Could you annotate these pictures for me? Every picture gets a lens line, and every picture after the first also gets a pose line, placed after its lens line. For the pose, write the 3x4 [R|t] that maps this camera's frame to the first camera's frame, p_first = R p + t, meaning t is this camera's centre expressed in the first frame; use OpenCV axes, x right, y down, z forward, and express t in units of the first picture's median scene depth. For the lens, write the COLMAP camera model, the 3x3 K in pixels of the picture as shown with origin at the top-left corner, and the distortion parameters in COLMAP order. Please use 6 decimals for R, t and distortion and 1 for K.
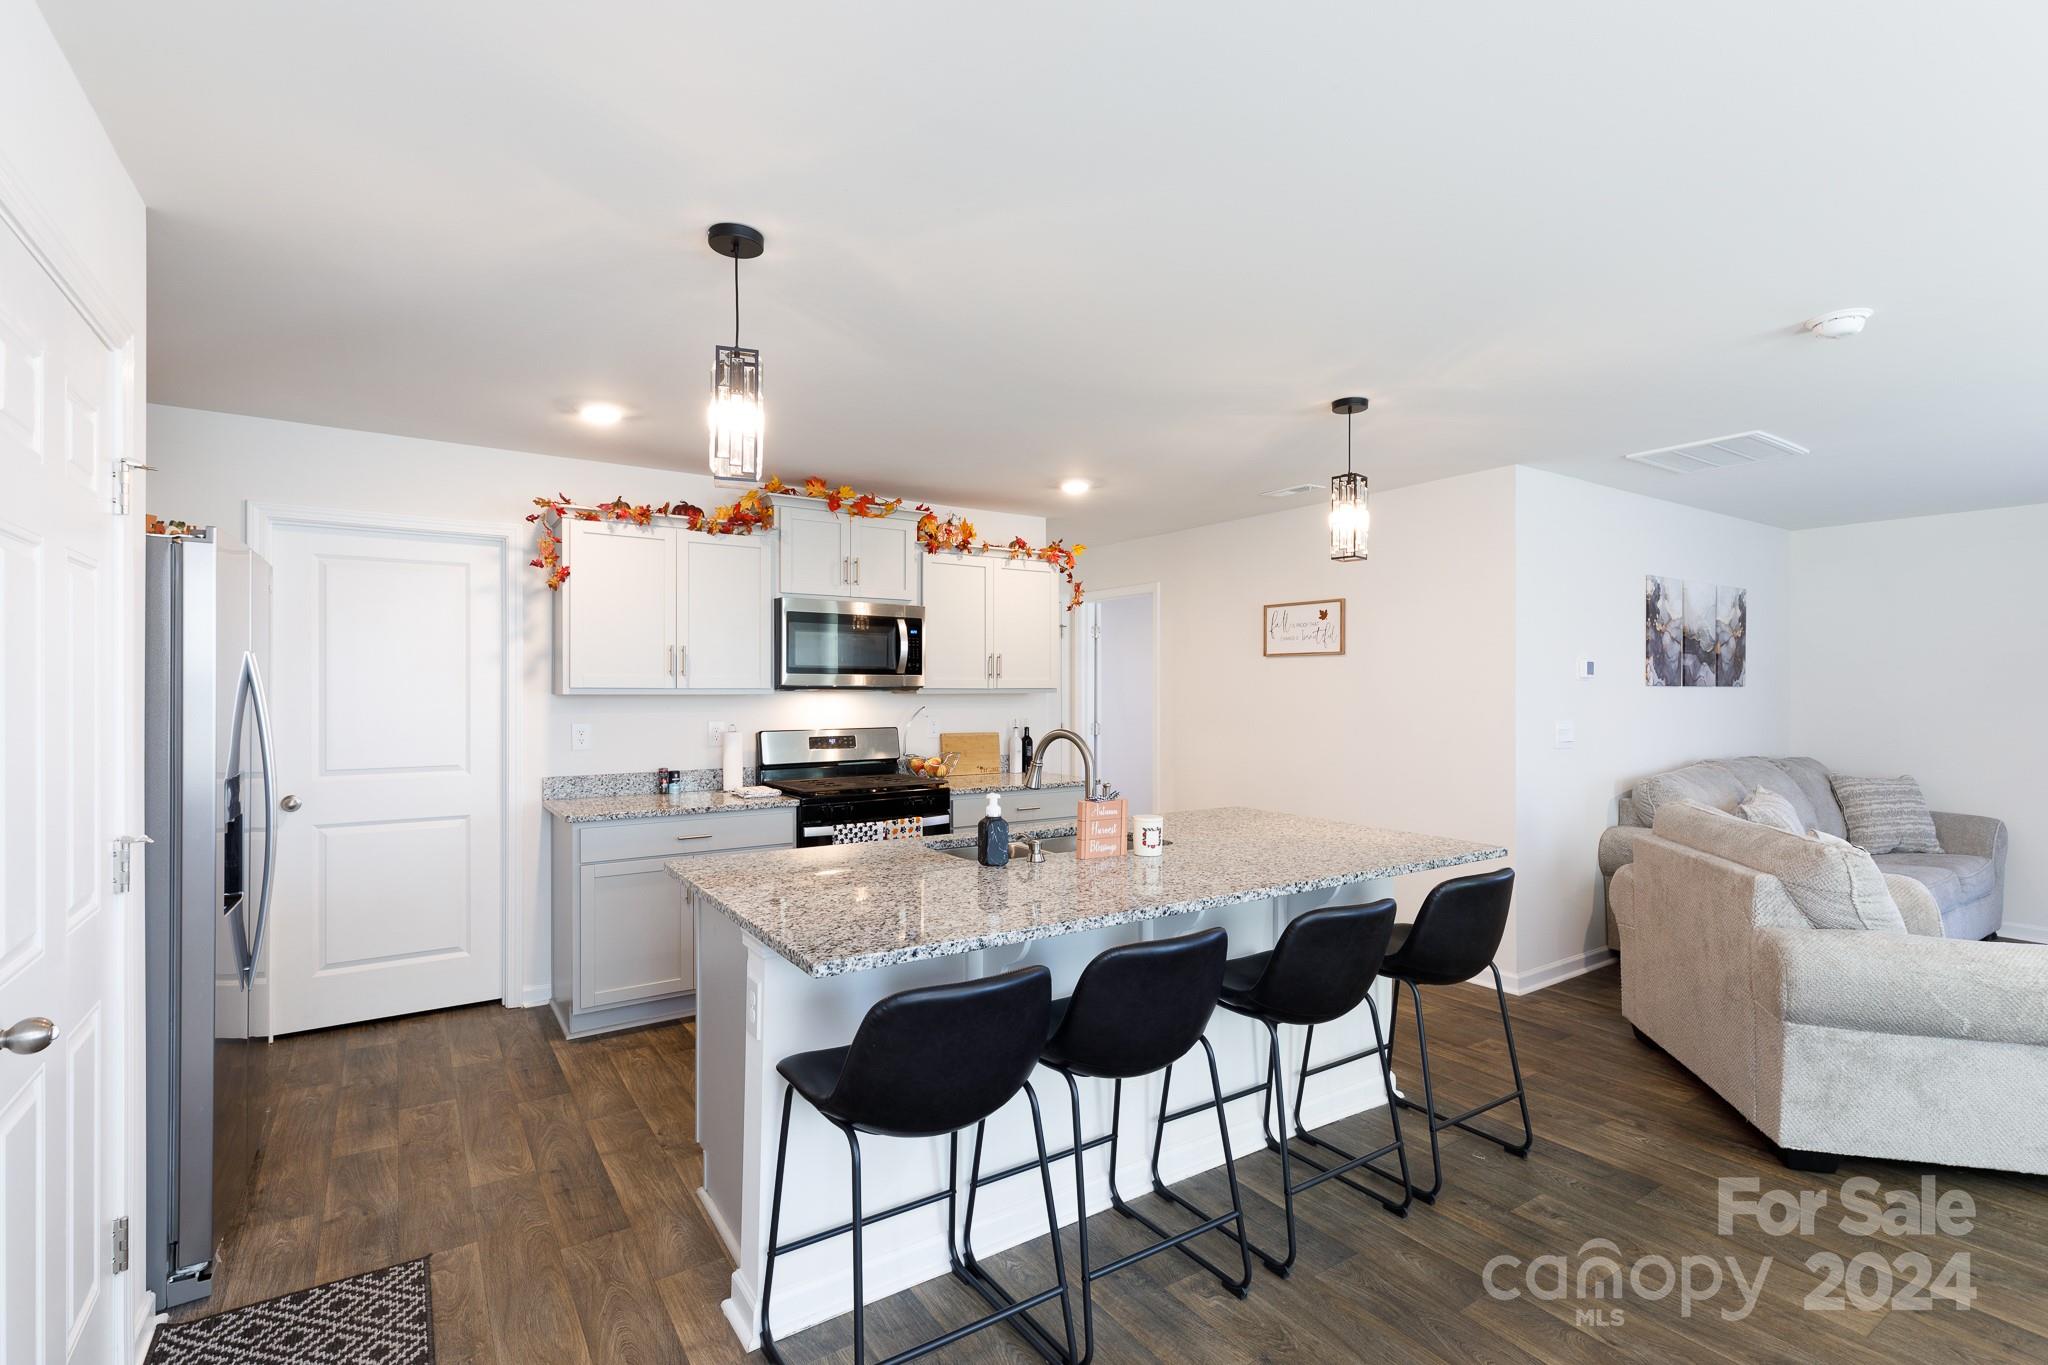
lens RADIAL K [[930.5, 0, 1035.2], [0, 930.5, 694.7], [0, 0, 1]] dist [0.006588, 0.000339]
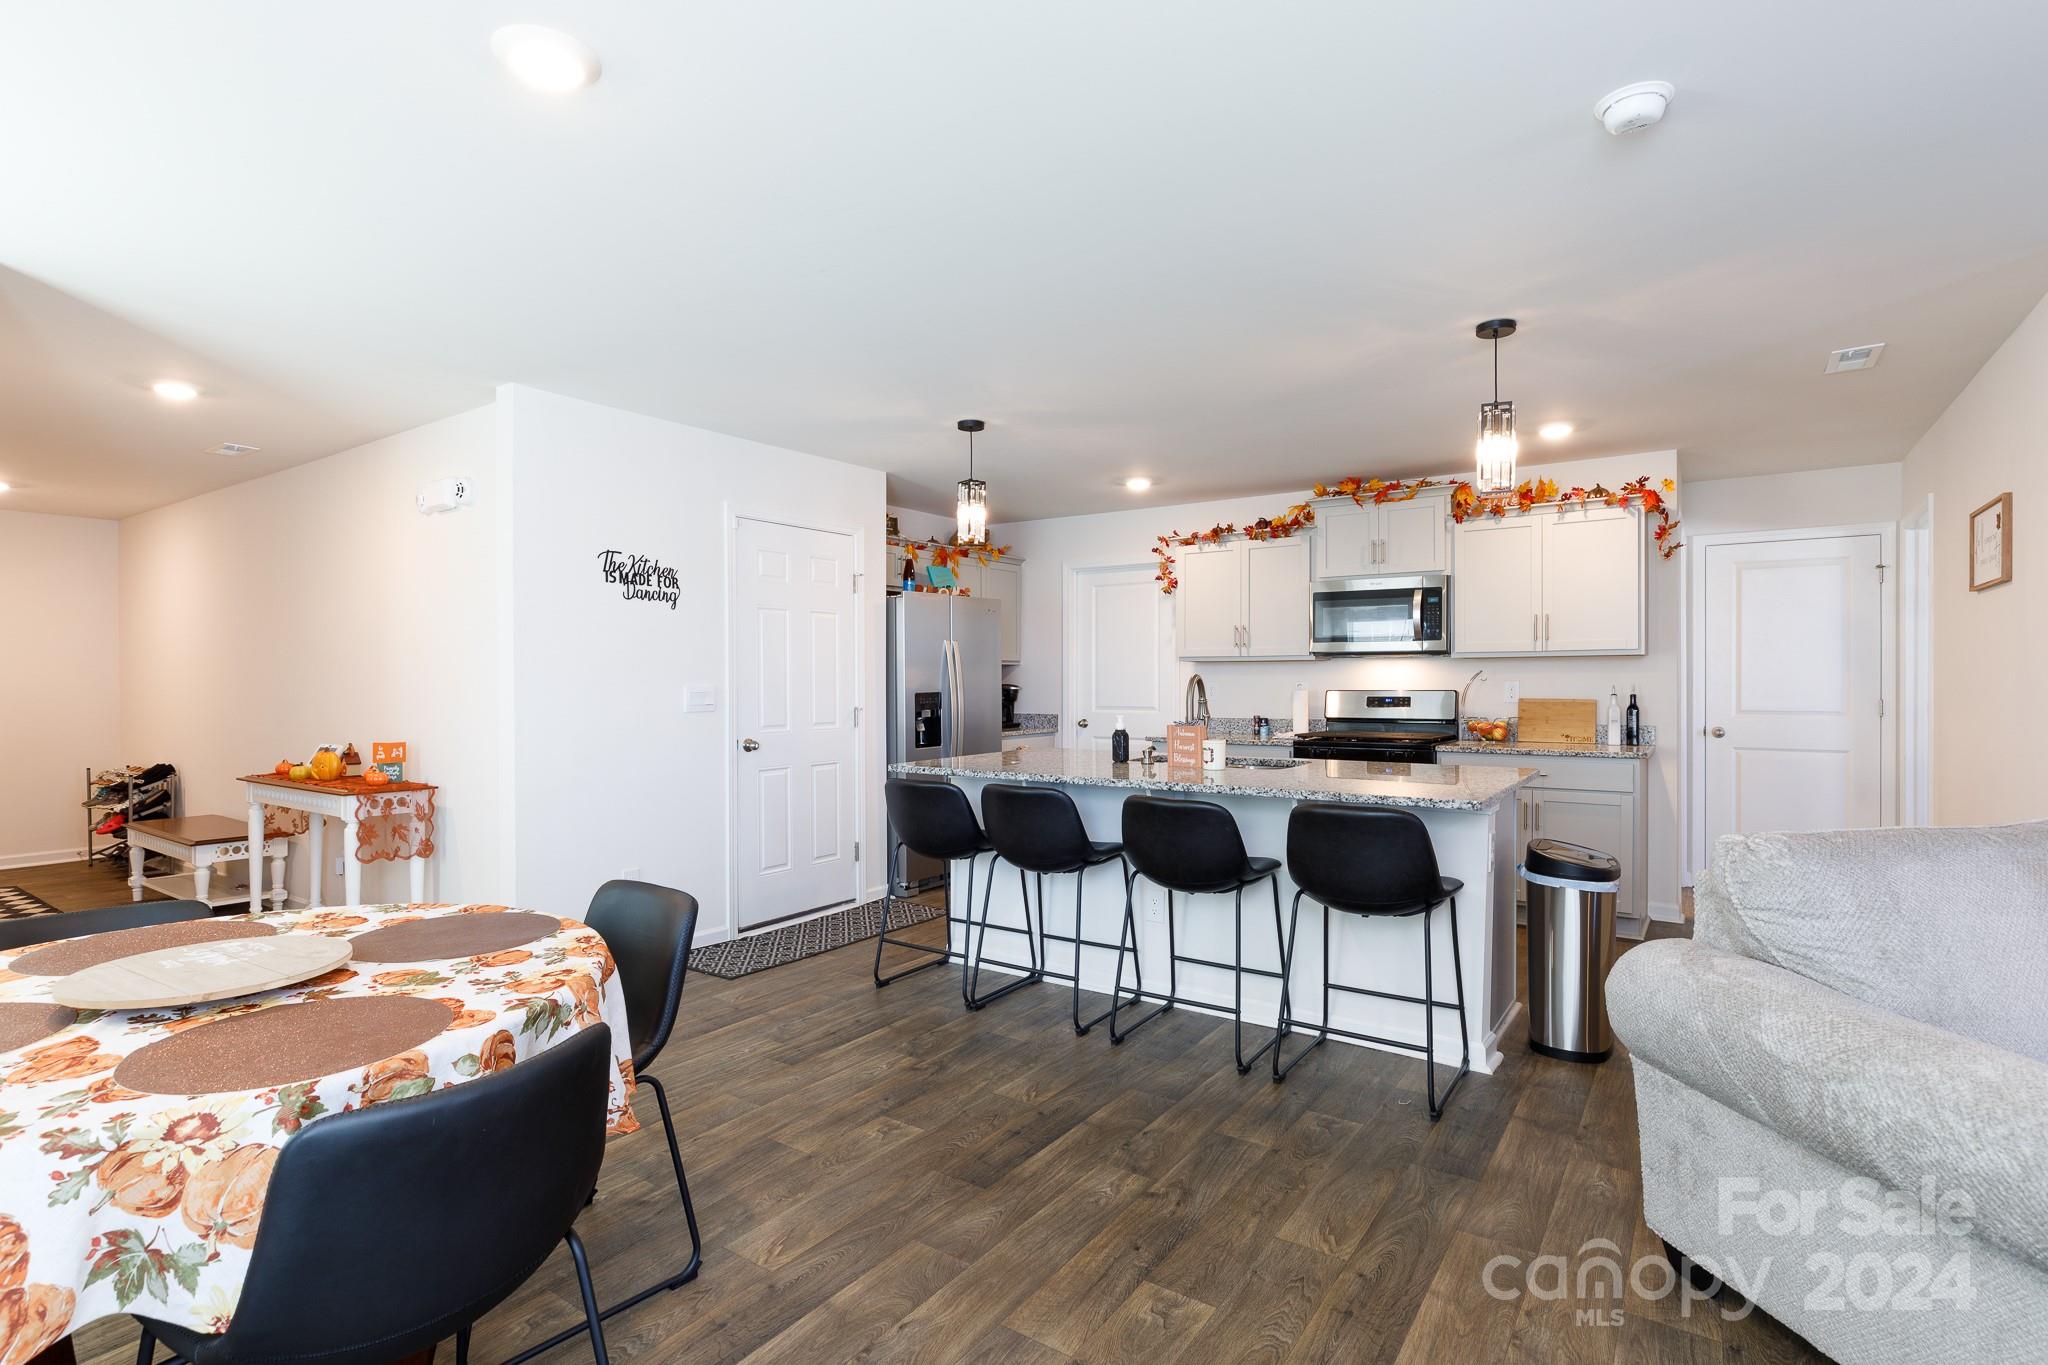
lens RADIAL K [[1000.8, 0, 1029.1], [0, 1000.8, 685.3], [0, 0, 1]] dist [-0.003182, -0.001229]
pose [[0.366687, 0.002812, -0.930340, 0.838115], [-0.002393, 0.999995, 0.002079, 0.032340], [0.930341, 0.001464, 0.366692, 0.154242]]
